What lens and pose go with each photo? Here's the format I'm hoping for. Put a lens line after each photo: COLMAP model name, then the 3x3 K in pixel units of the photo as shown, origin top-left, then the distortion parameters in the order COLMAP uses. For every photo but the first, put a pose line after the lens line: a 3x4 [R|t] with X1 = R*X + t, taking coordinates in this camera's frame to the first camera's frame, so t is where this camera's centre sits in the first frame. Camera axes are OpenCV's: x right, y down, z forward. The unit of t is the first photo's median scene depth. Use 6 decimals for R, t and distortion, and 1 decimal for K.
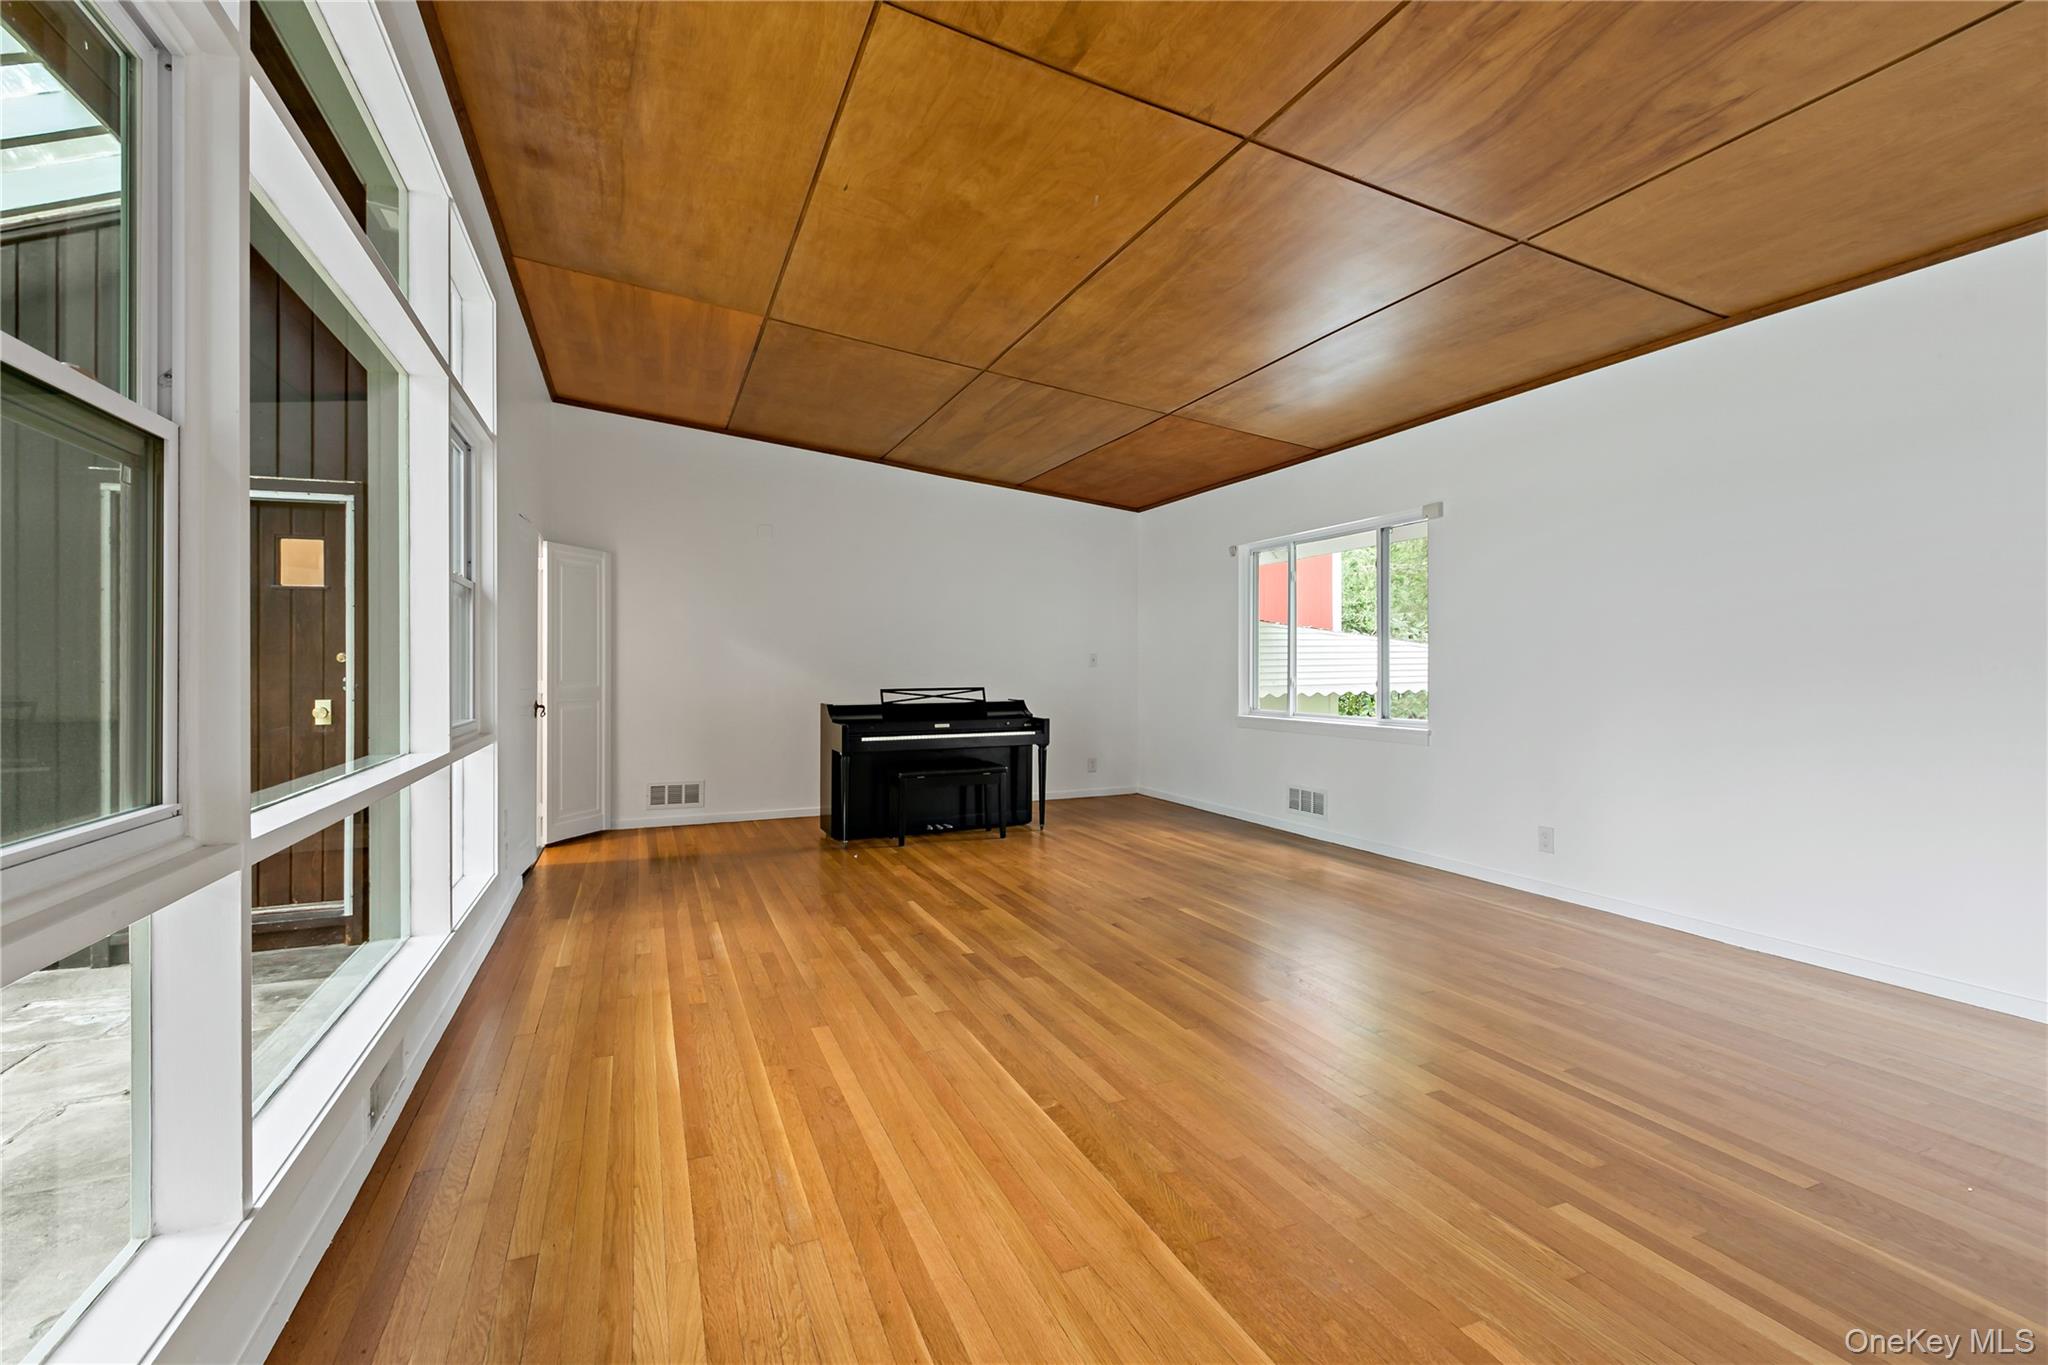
lens RADIAL K [[922.0, 0, 994.7], [0, 922.0, 670.1], [0, 0, 1]] dist [0.003046, -0.002864]
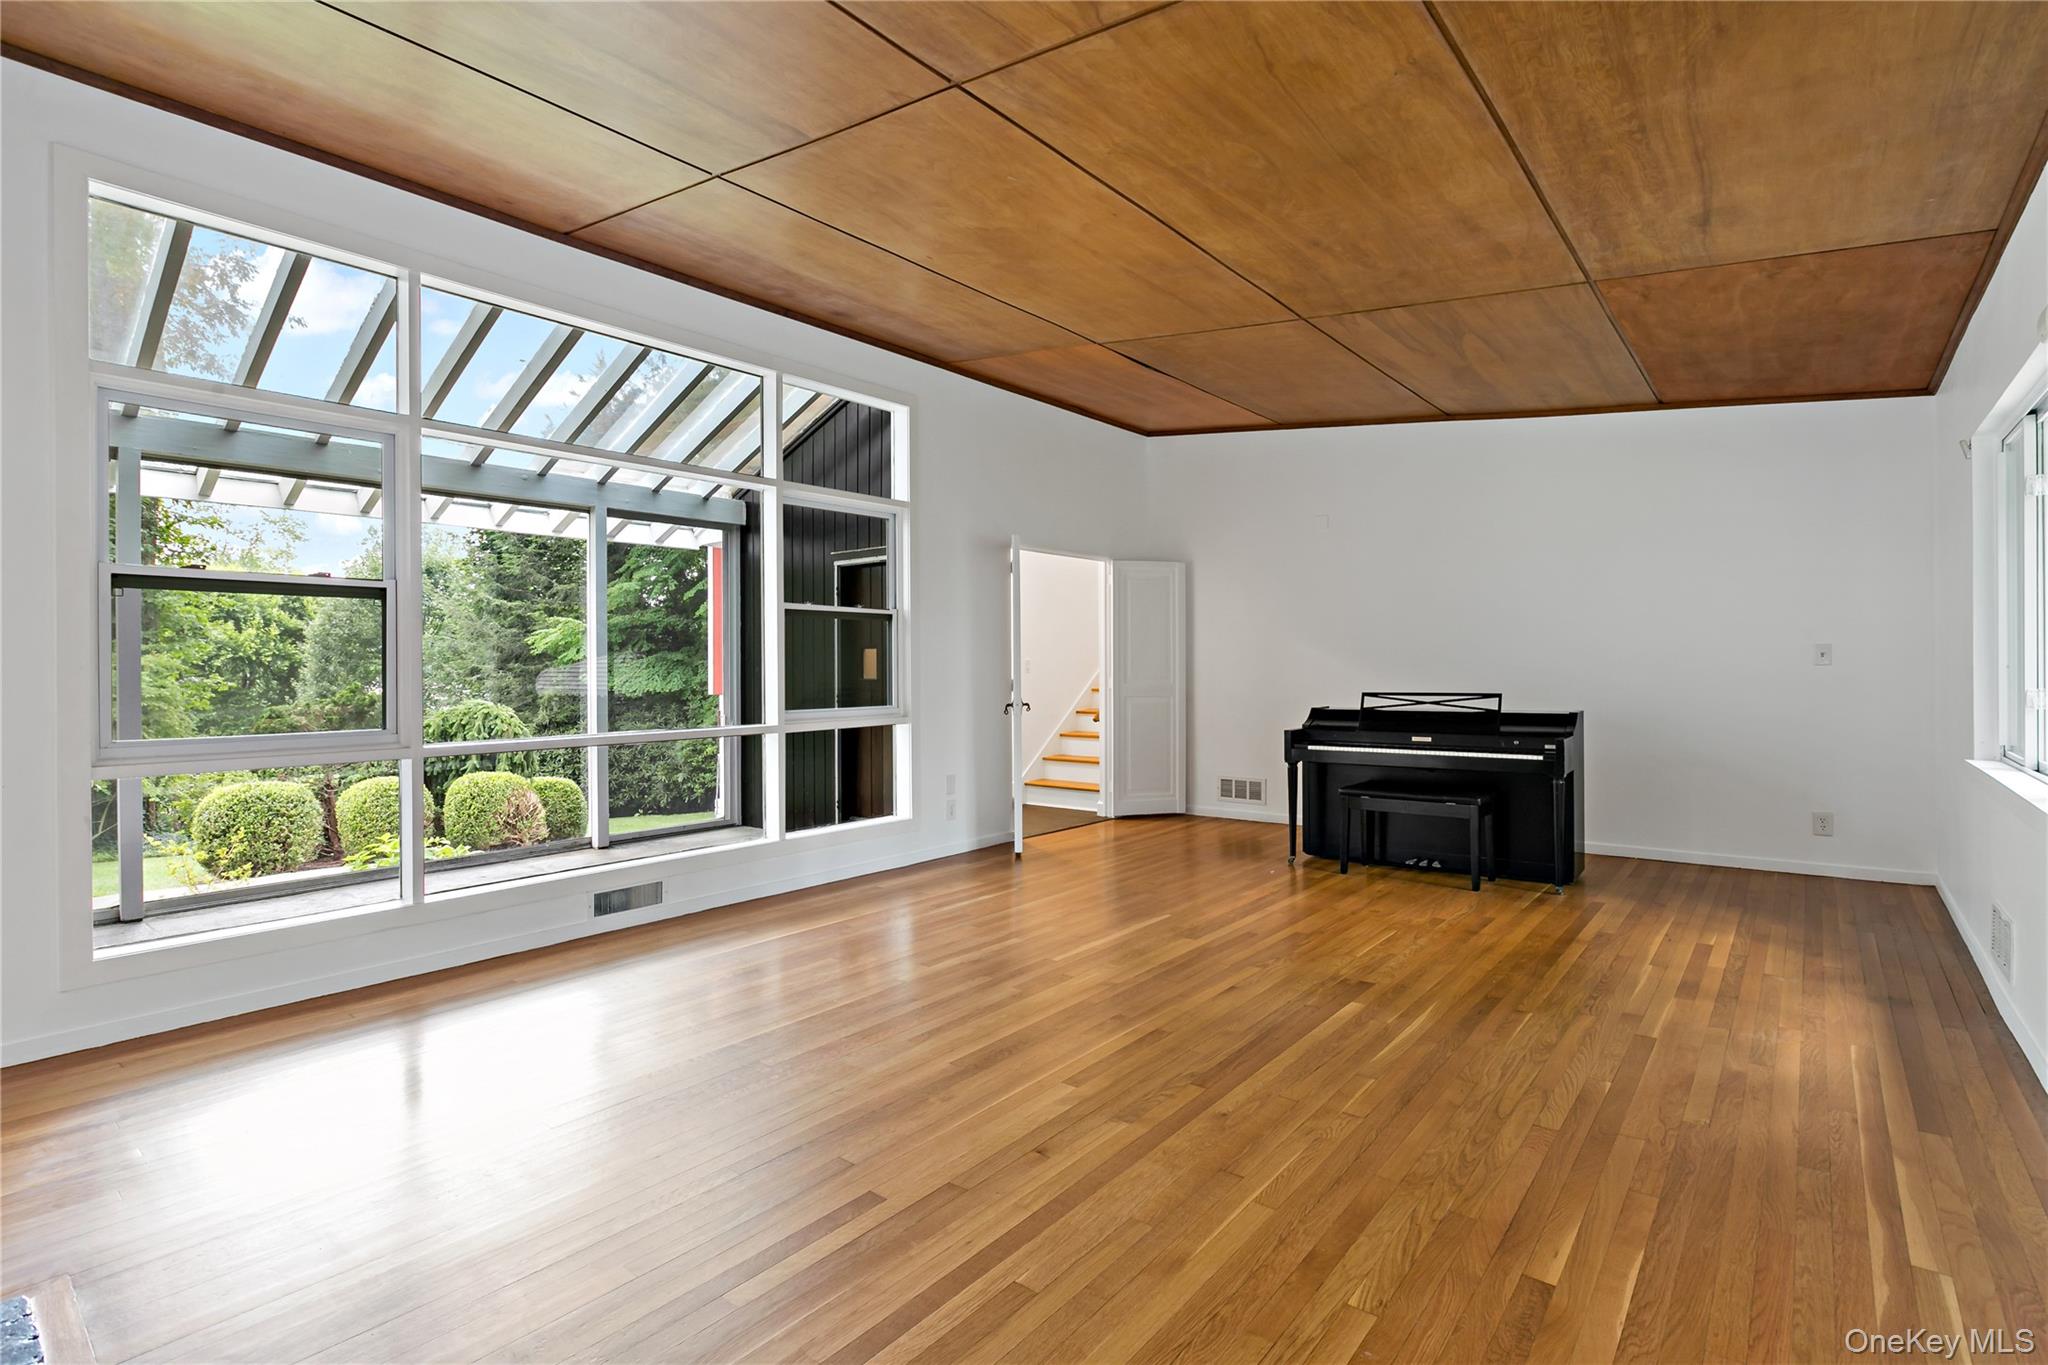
lens RADIAL K [[981.0, 0, 1033.5], [0, 981.0, 664.2], [0, 0, 1]] dist [-0.004271, 0.000262]
pose [[0.481673, 0.000764, -0.876351, 0.642578], [0.001710, 0.999997, 0.001812, -0.009972], [0.876350, -0.002371, 0.481670, 0.342021]]
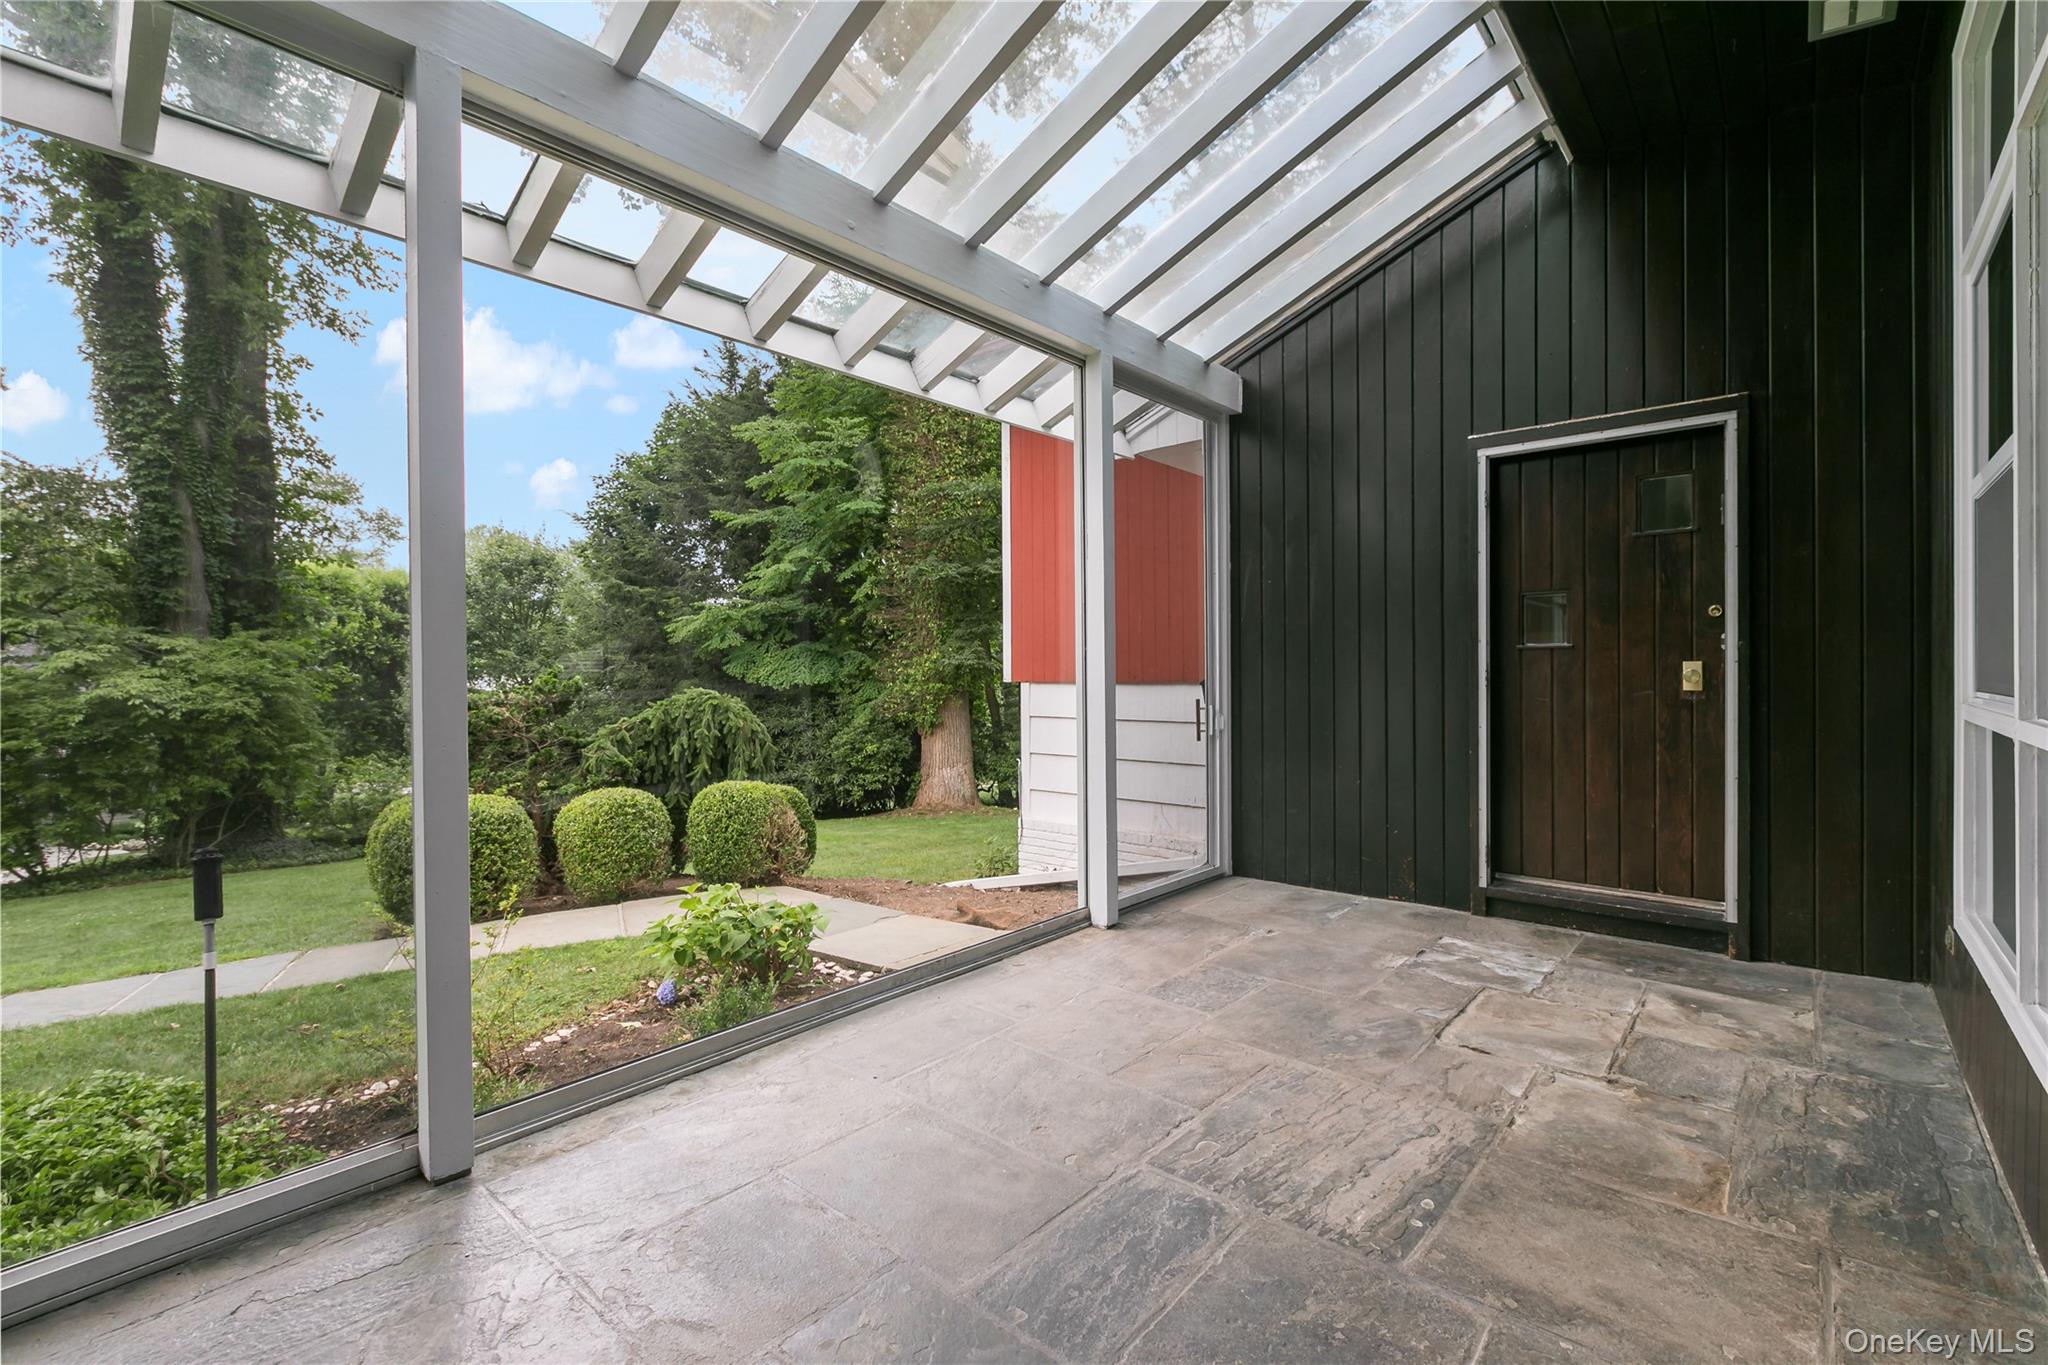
lens RADIAL K [[922.0, 0, 1013.2], [0, 922.0, 678.8], [0, 0, 1]] dist [0.003046, -0.002864]
pose [[0.450494, 0.014880, -0.892655, -0.212913], [0.000064, 0.999861, 0.016700, 0.029260], [0.892779, -0.007581, 0.450431, 0.048745]]
